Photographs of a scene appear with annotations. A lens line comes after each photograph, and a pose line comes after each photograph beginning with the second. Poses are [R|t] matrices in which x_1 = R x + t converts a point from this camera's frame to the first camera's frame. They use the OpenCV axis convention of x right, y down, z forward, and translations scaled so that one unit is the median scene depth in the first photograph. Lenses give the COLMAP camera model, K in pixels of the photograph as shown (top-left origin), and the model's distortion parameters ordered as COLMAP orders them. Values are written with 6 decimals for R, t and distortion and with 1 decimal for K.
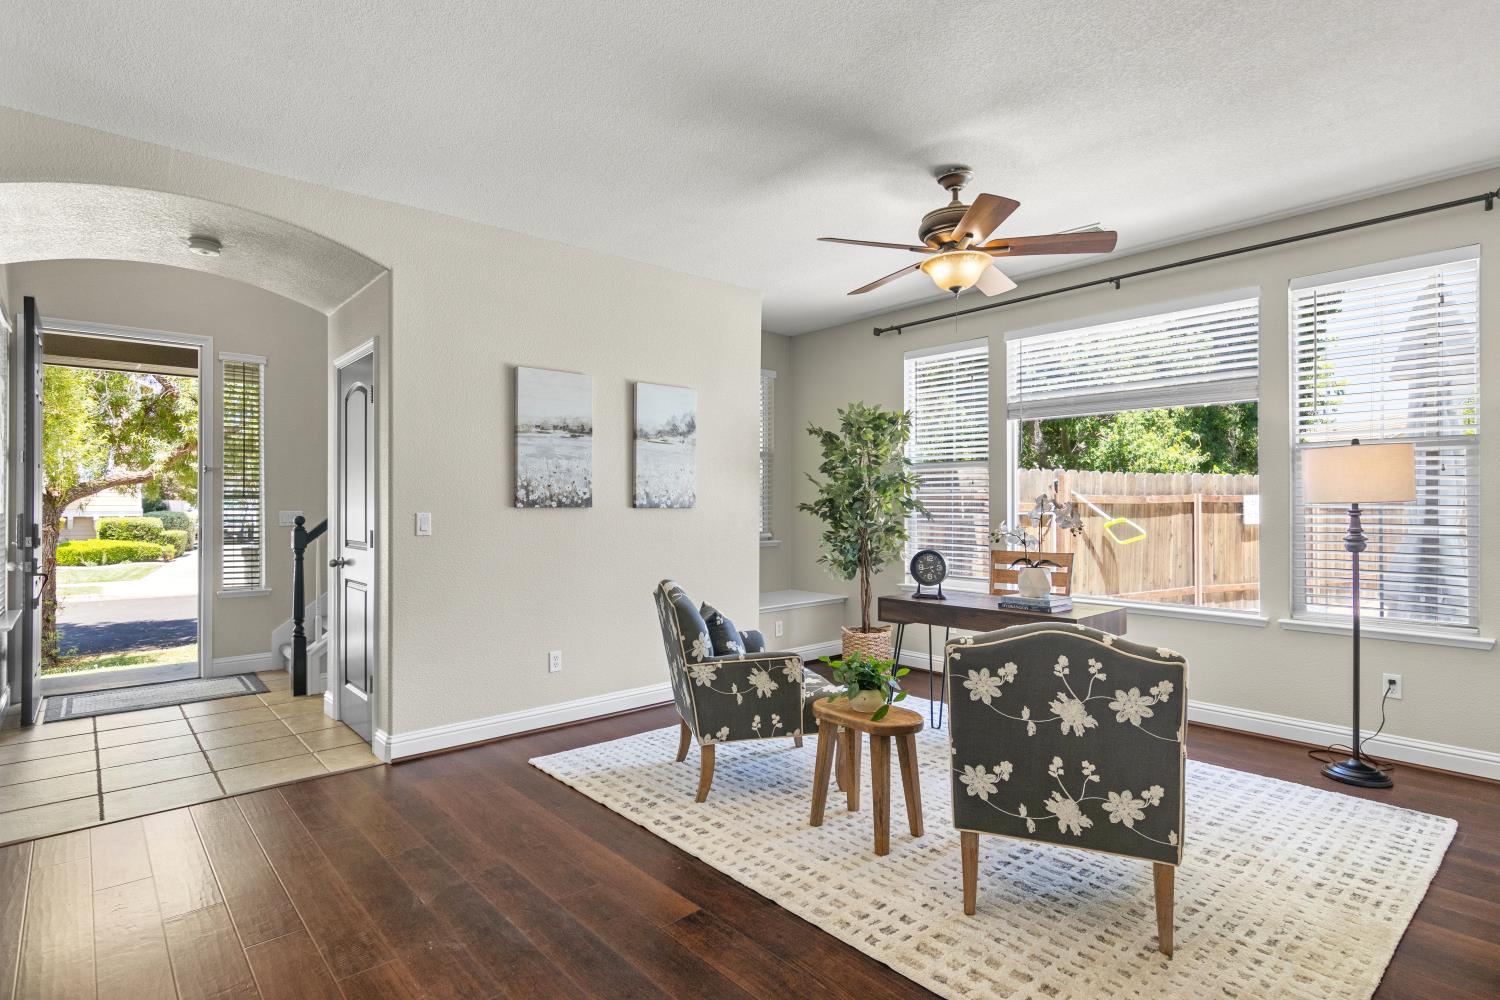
lens RADIAL K [[768.5, 0, 754.9], [0, 768.5, 495.6], [0, 0, 1]] dist [0.000902, -0.000971]
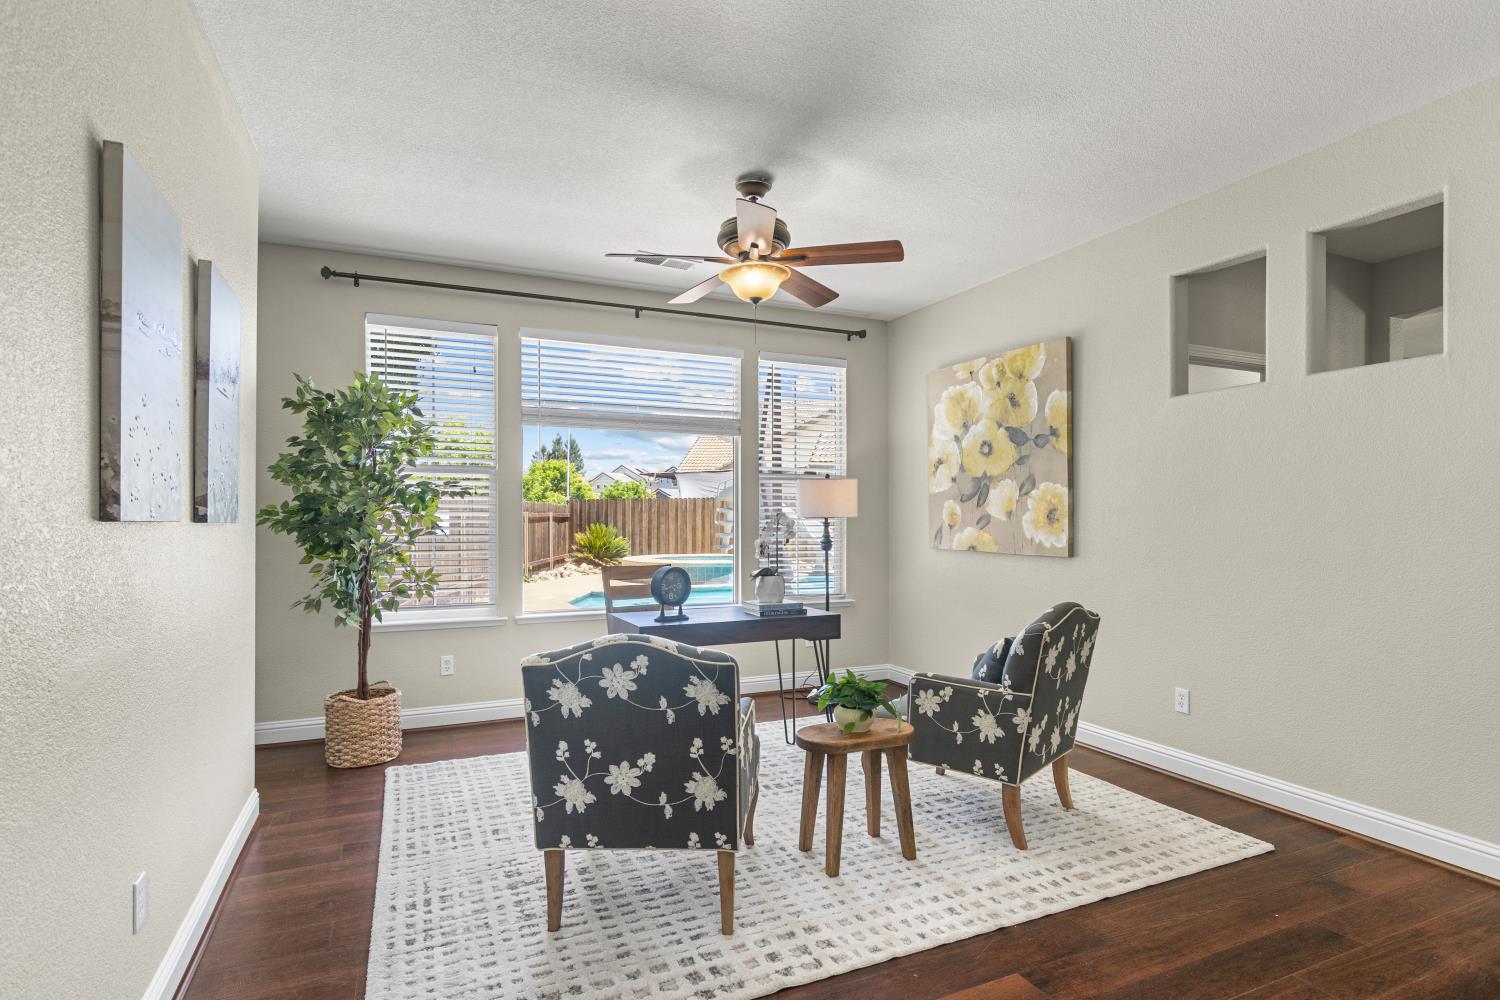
lens RADIAL K [[768.5, 0, 760.2], [0, 768.5, 521.3], [0, 0, 1]] dist [0.000902, -0.000971]
pose [[0.294143, -0.000654, 0.955761, -0.667561], [-0.005639, 0.999981, 0.002420, 0.015070], [-0.955745, -0.006102, 0.294134, 0.689536]]
